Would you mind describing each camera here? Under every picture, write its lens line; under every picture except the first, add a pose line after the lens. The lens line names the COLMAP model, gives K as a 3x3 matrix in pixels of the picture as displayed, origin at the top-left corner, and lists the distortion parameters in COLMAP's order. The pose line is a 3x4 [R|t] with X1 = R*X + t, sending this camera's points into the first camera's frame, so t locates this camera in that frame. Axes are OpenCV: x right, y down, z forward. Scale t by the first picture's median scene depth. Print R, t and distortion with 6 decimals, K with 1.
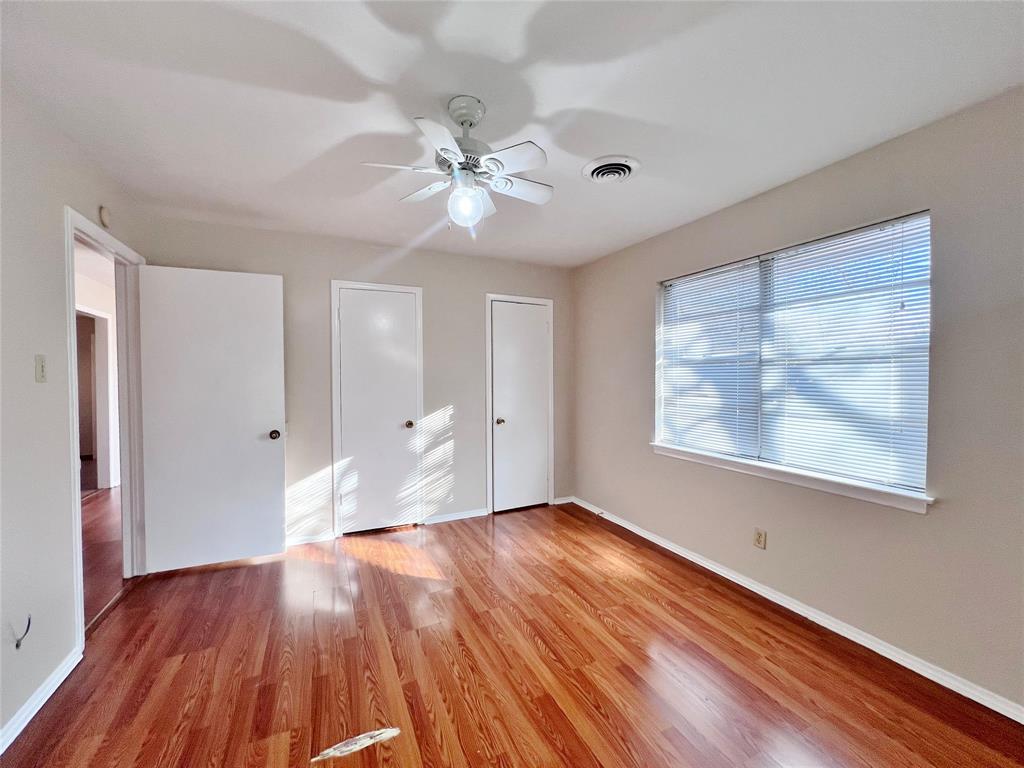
lens RADIAL K [[410.3, 0, 509.6], [0, 410.3, 383.4], [0, 0, 1]] dist [0.001784, 0.000597]
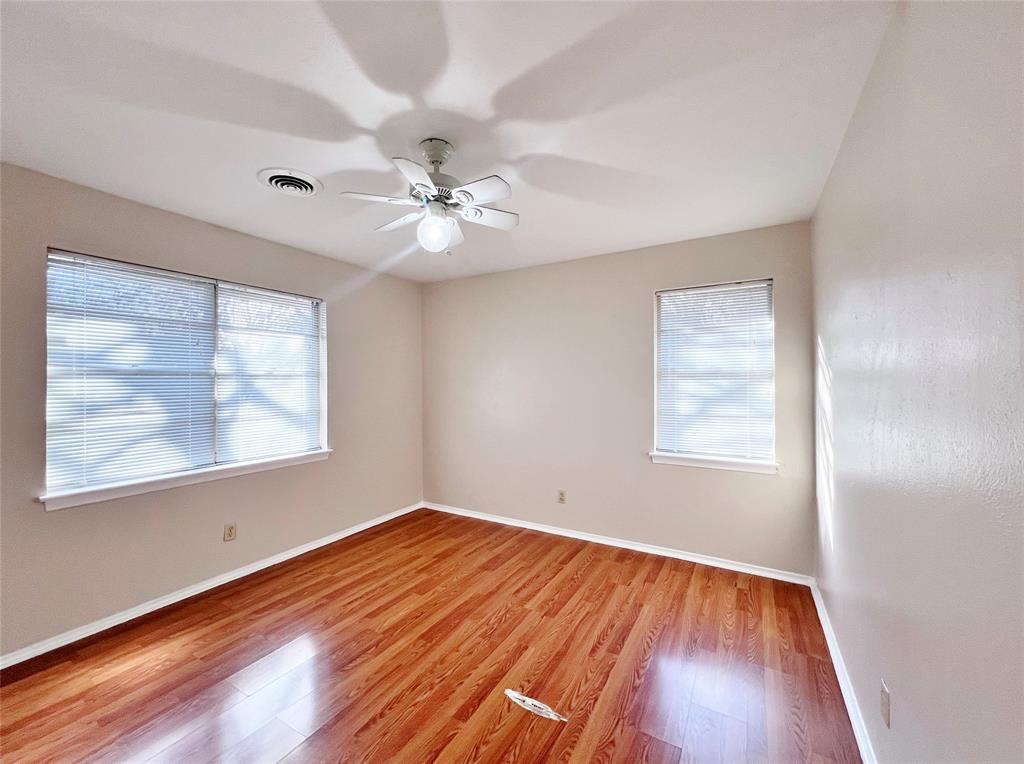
lens RADIAL K [[410.3, 0, 509.6], [0, 410.3, 381.4], [0, 0, 1]] dist [0.001784, 0.000597]
pose [[-0.561696, 0.003149, 0.827337, -0.872835], [0.018564, 0.999789, 0.008798, -0.036580], [-0.827135, 0.020301, -0.561636, 1.138375]]
